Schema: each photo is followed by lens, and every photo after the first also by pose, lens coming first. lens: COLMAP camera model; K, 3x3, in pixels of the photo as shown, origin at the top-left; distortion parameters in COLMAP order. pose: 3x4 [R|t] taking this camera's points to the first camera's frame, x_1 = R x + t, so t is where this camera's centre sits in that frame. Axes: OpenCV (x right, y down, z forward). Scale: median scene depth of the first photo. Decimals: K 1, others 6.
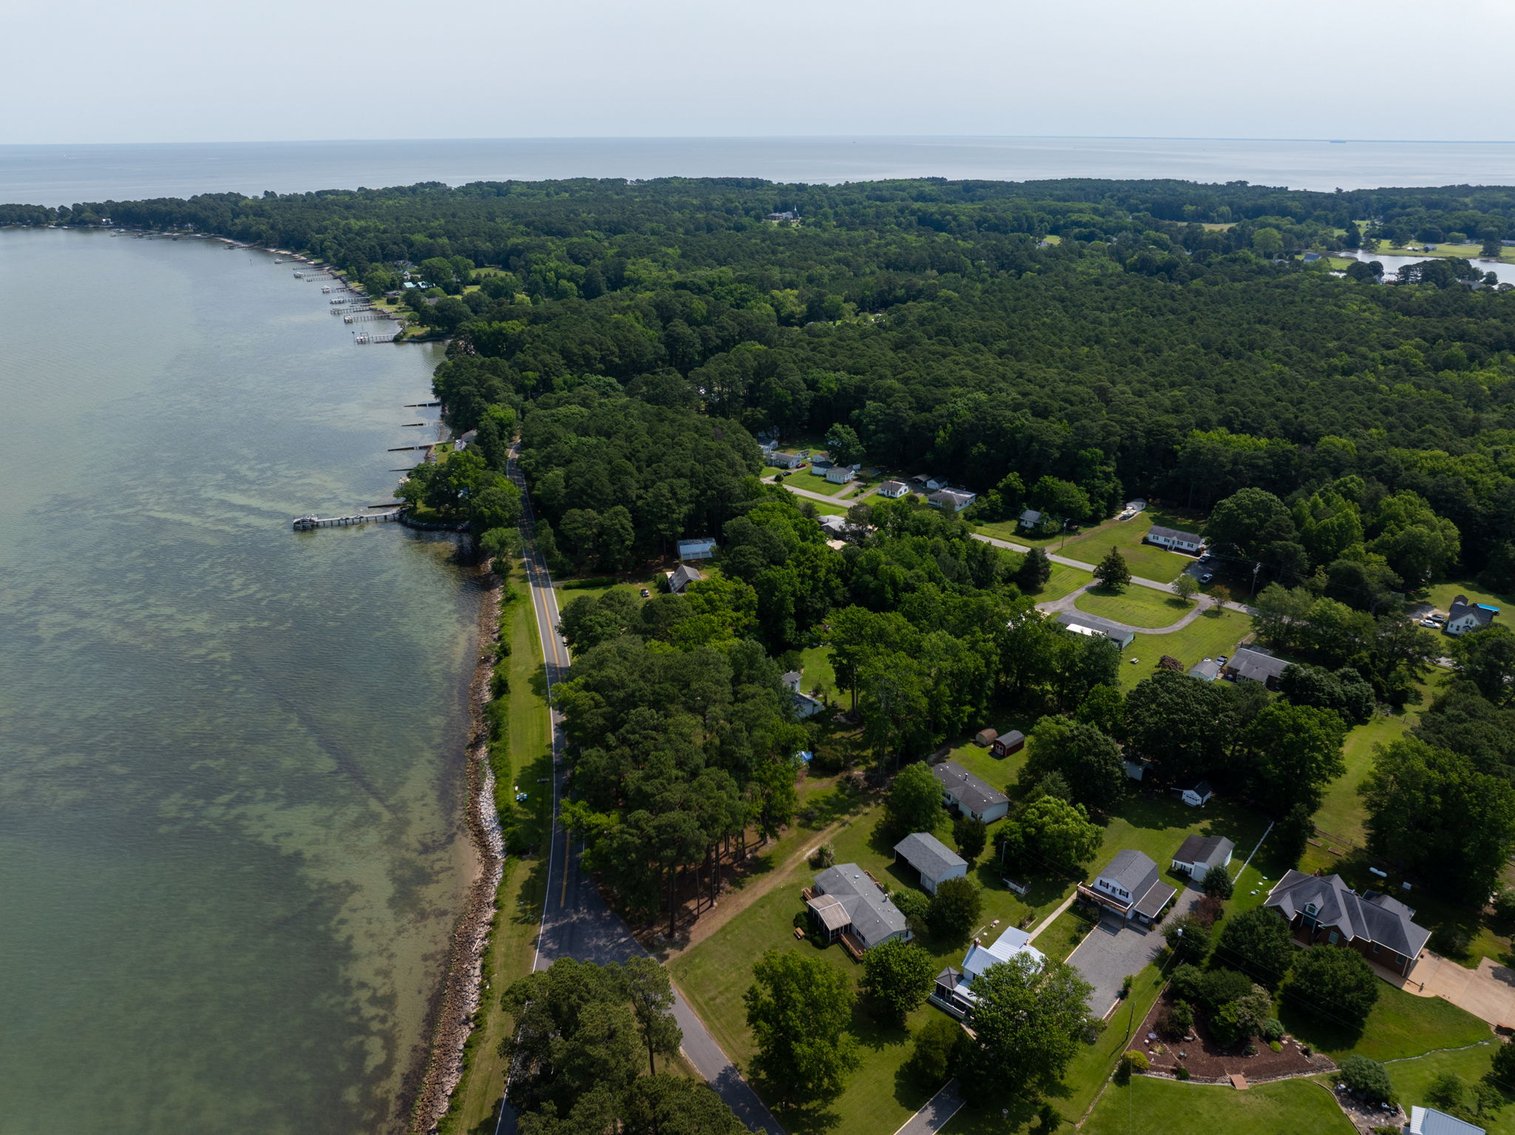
lens RADIAL K [[1064.4, 0, 756.3], [0, 1064.4, 558.9], [0, 0, 1]] dist [-0.036457, -0.001152]
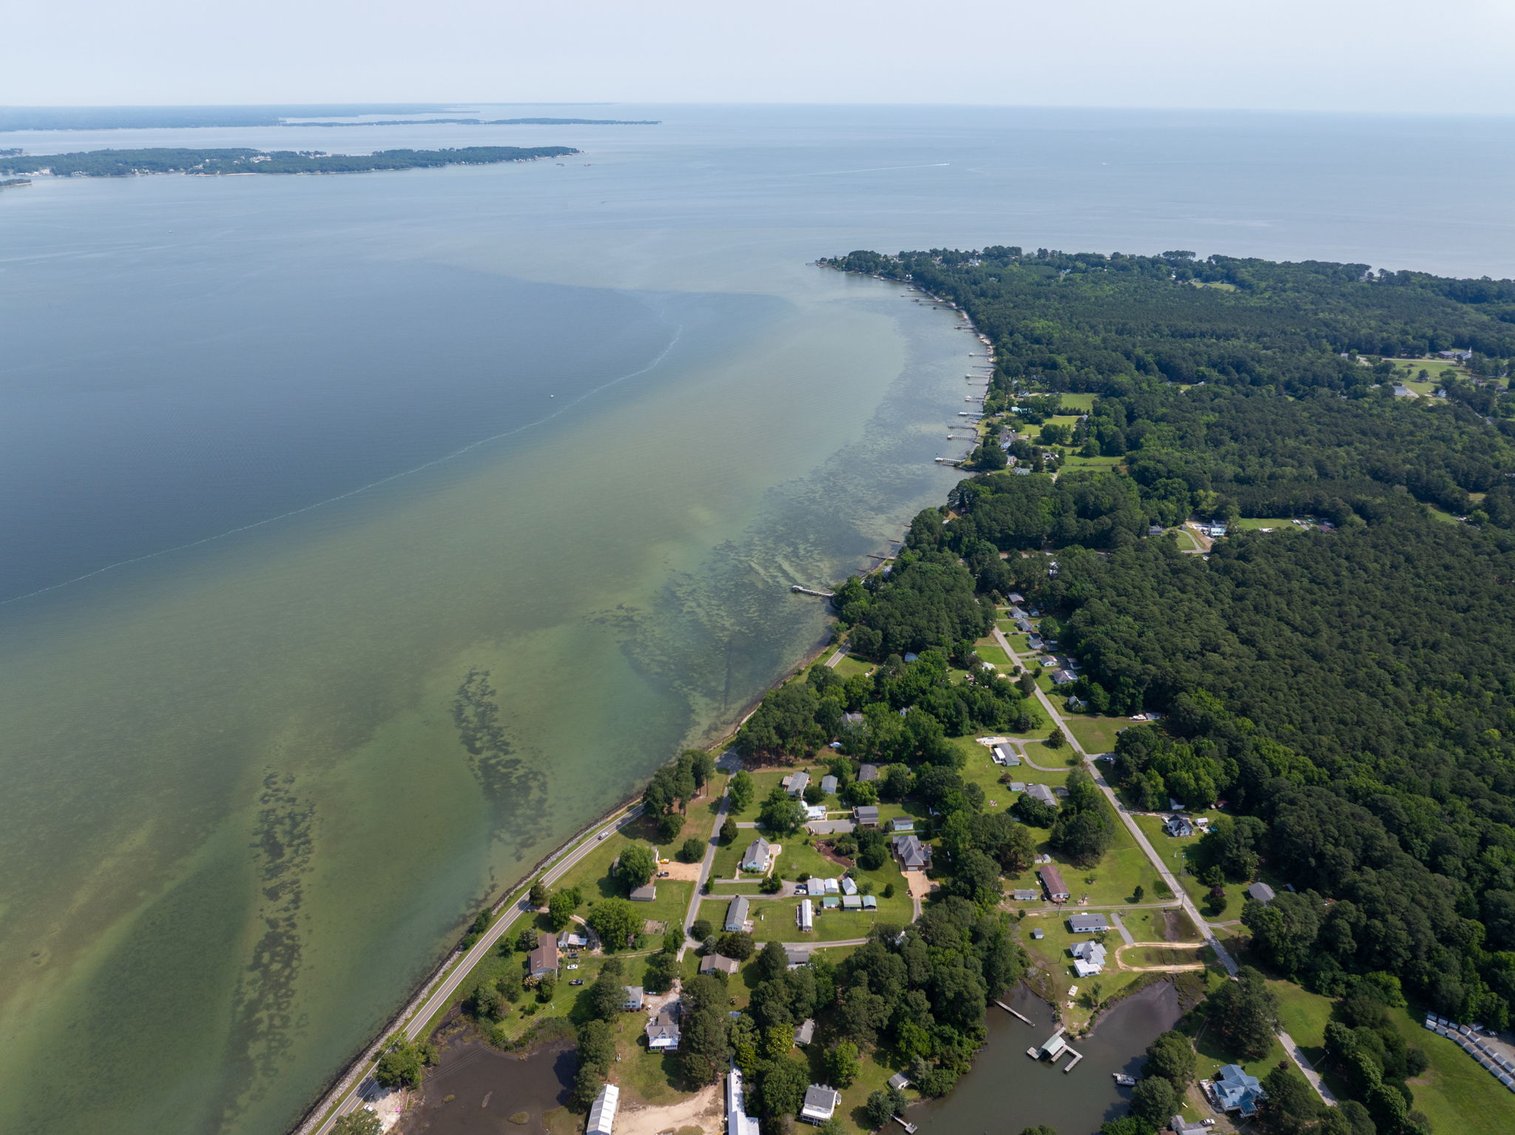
lens RADIAL K [[1059.4, 0, 754.5], [0, 1059.4, 566.2], [0, 0, 1]] dist [-0.015736, -0.041210]
pose [[0.730706, 0.283527, -0.621033, 1.108988], [-0.260270, 0.956672, 0.130526, -0.430526], [0.631133, 0.066260, 0.772840, -1.008467]]
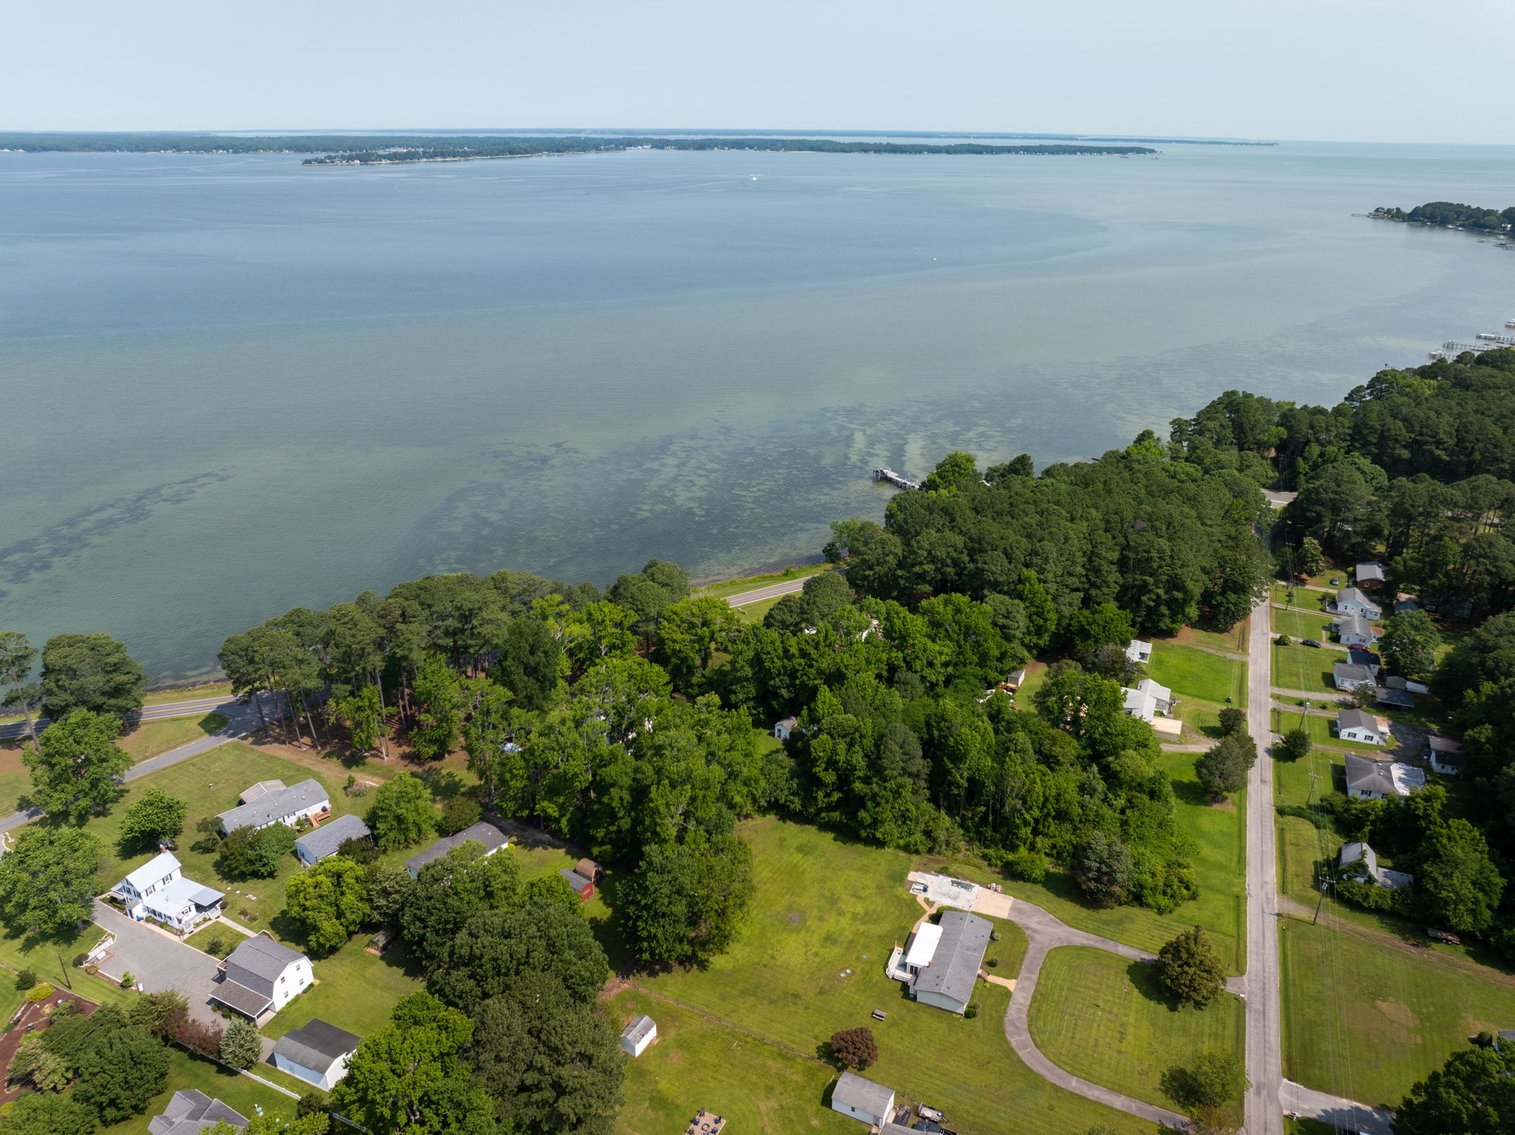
lens RADIAL K [[1064.4, 0, 756.3], [0, 1064.4, 558.9], [0, 0, 1]] dist [-0.036457, -0.001152]
pose [[0.284509, 0.366521, -0.885842, 0.674643], [-0.366878, 0.895315, 0.252610, -0.226415], [0.885695, 0.253126, 0.389194, 0.562957]]
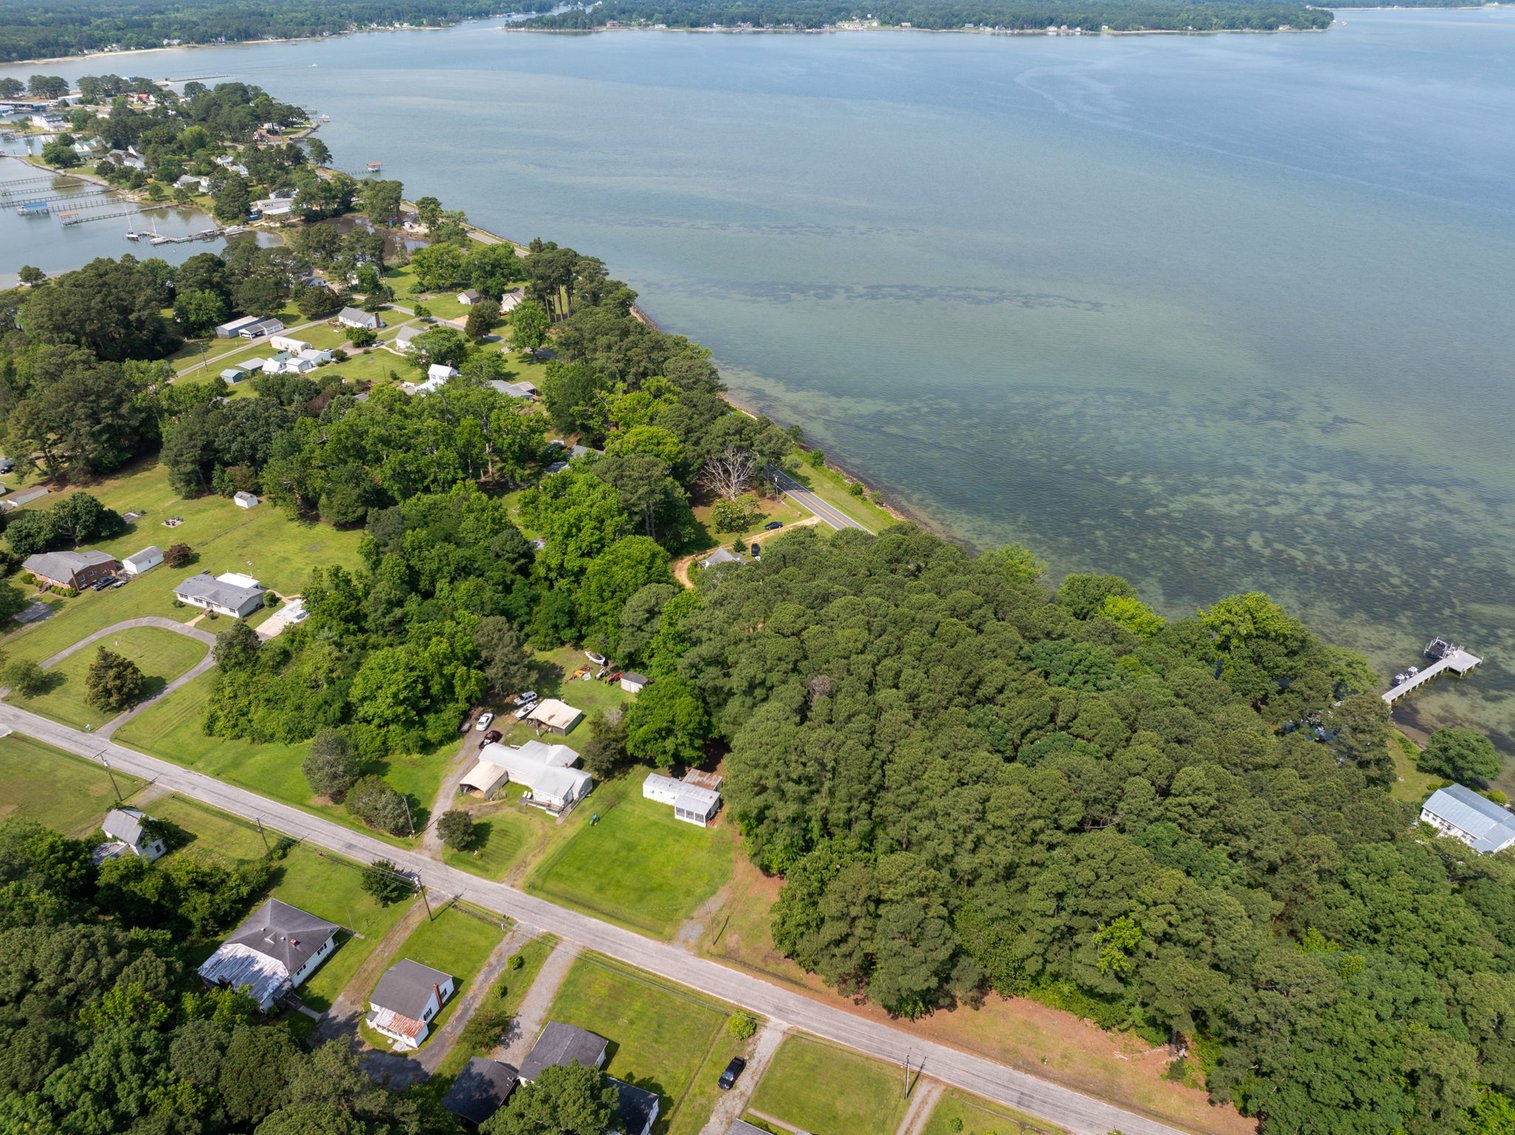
lens RADIAL K [[1064.5, 0, 752.4], [0, 1064.5, 565.4], [0, 0, 1]] dist [-0.055589, 0.037061]
pose [[-0.959939, 0.140918, -0.242196, 0.105981], [-0.103330, 0.625404, 0.773429, -0.580513], [0.260461, 0.767471, -0.585789, 1.449174]]
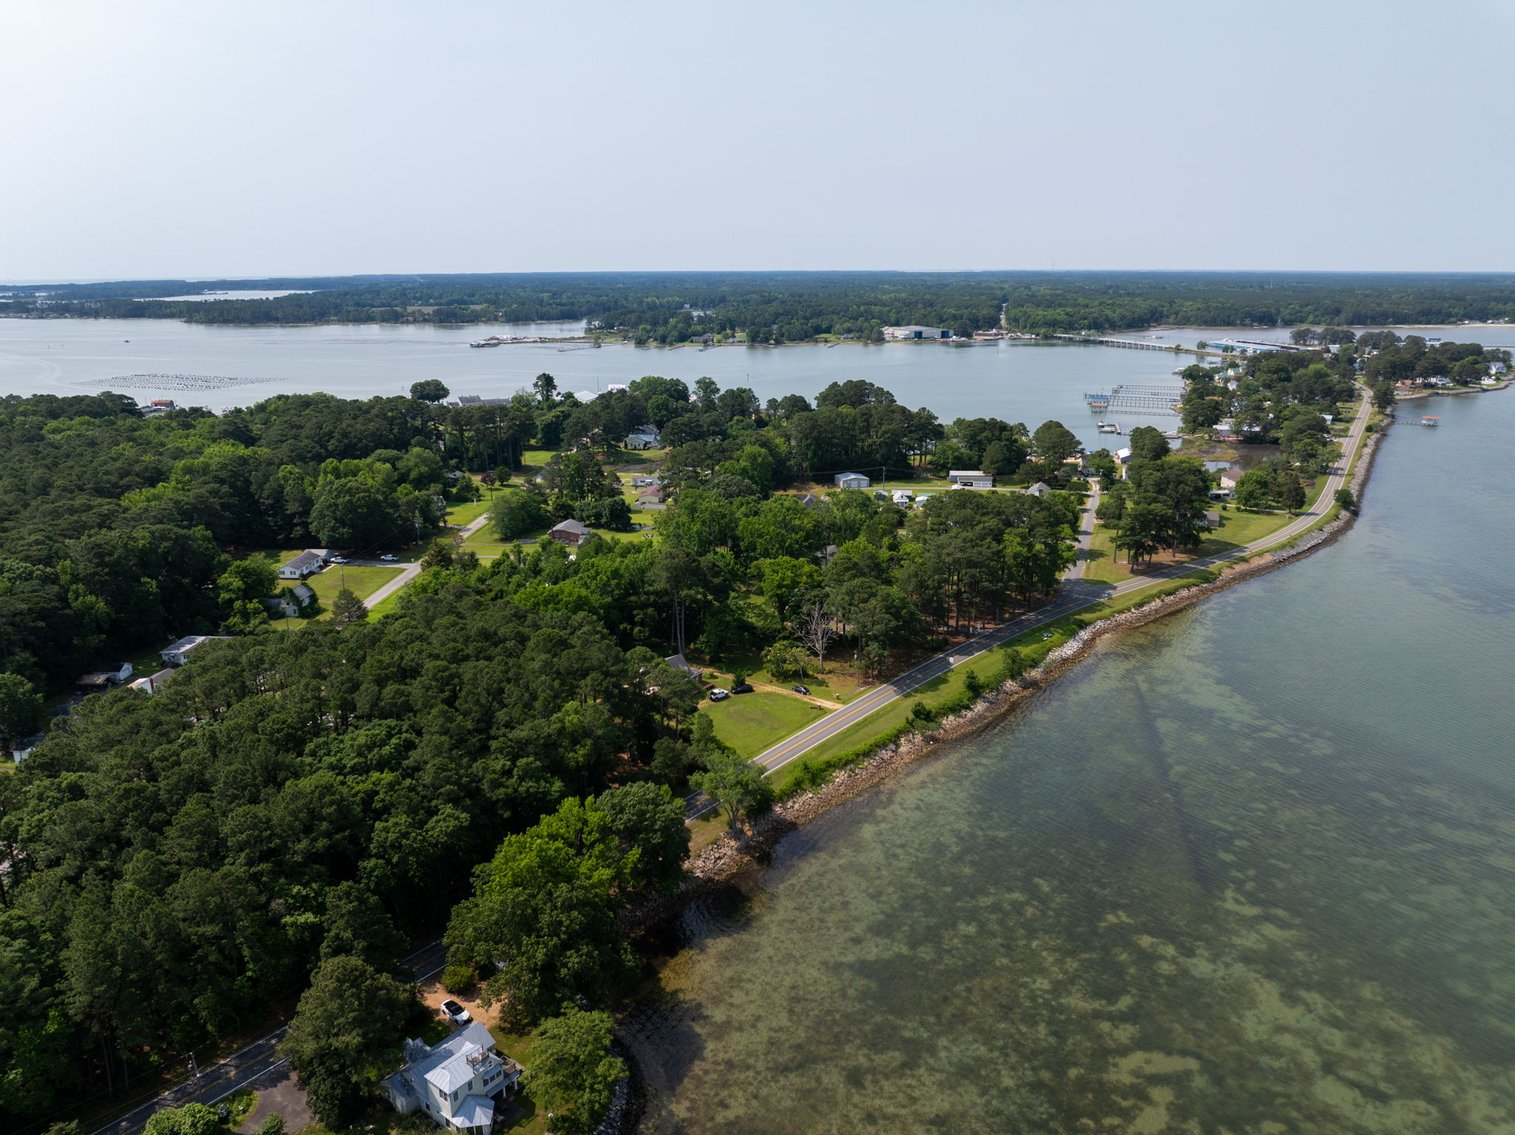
lens RADIAL K [[1064.4, 0, 756.3], [0, 1064.4, 558.9], [0, 0, 1]] dist [-0.036457, -0.001152]
pose [[-0.589249, -0.210603, 0.780021, -0.699994], [0.308173, 0.833858, 0.457941, -0.388421], [-0.746870, 0.510223, -0.426447, 1.235478]]
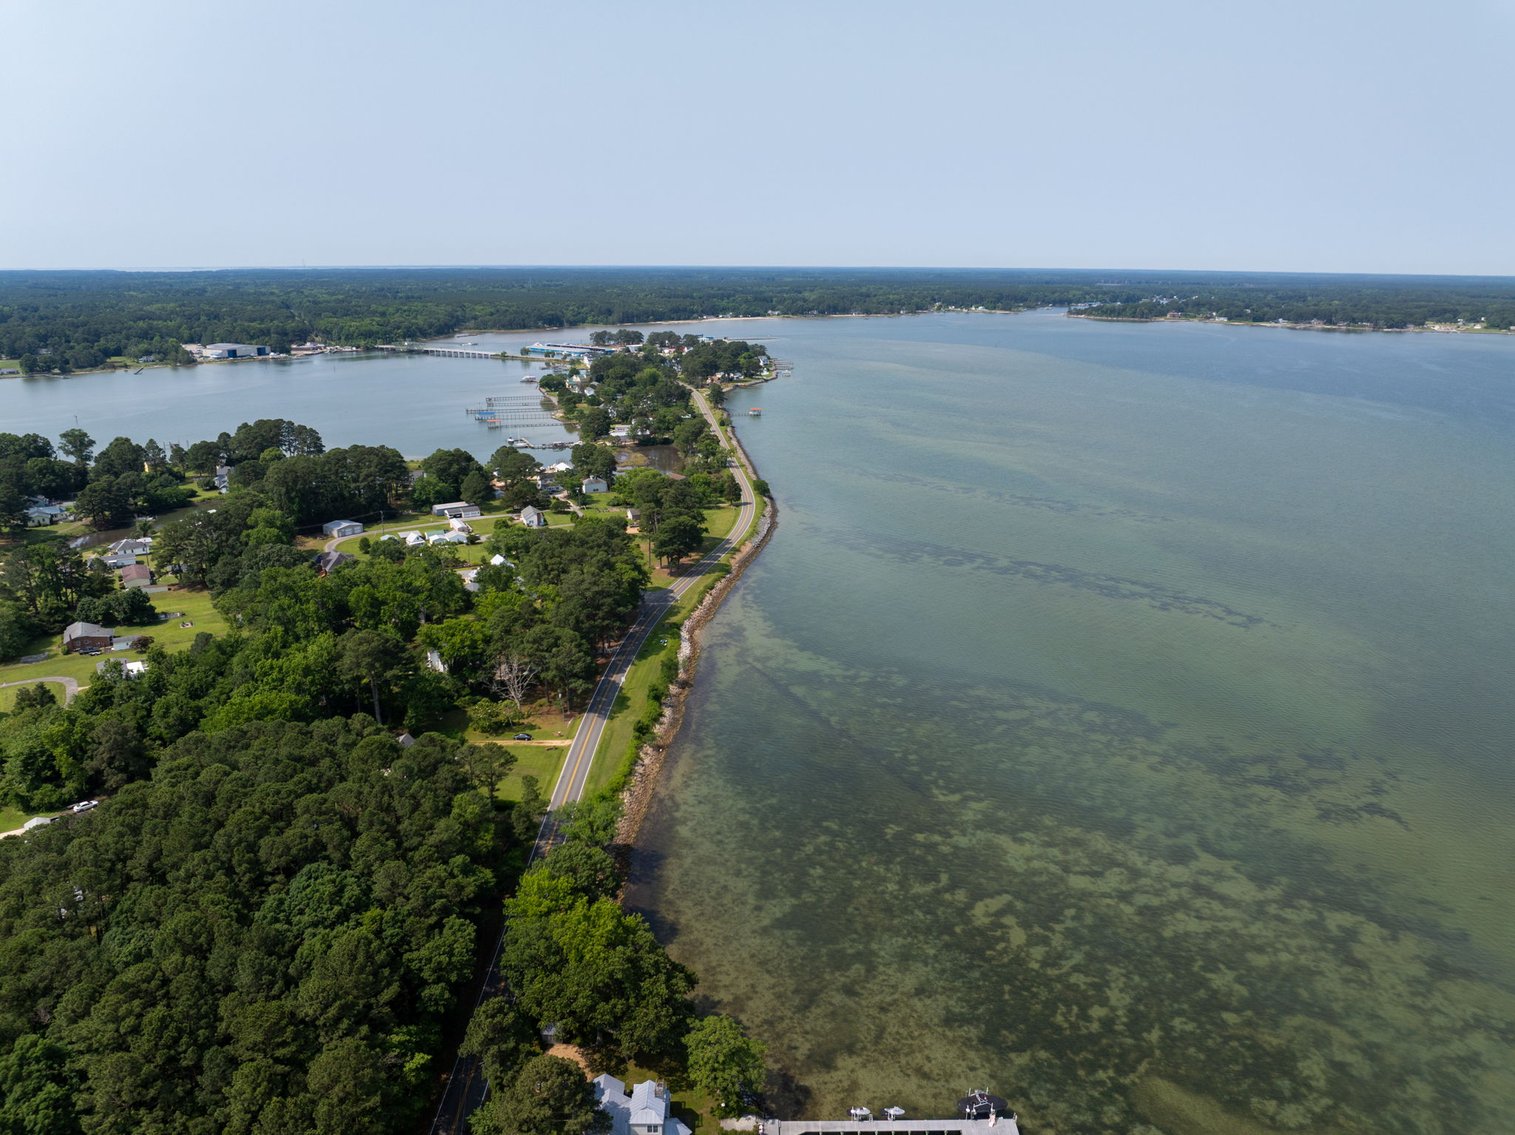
lens RADIAL K [[1059.4, 0, 754.5], [0, 1059.4, 566.2], [0, 0, 1]] dist [-0.015736, -0.041210]
pose [[-0.962537, -0.078125, 0.259652, -0.515871], [0.098306, 0.791897, 0.602690, -0.542552], [-0.252703, 0.605636, -0.754550, 1.438686]]
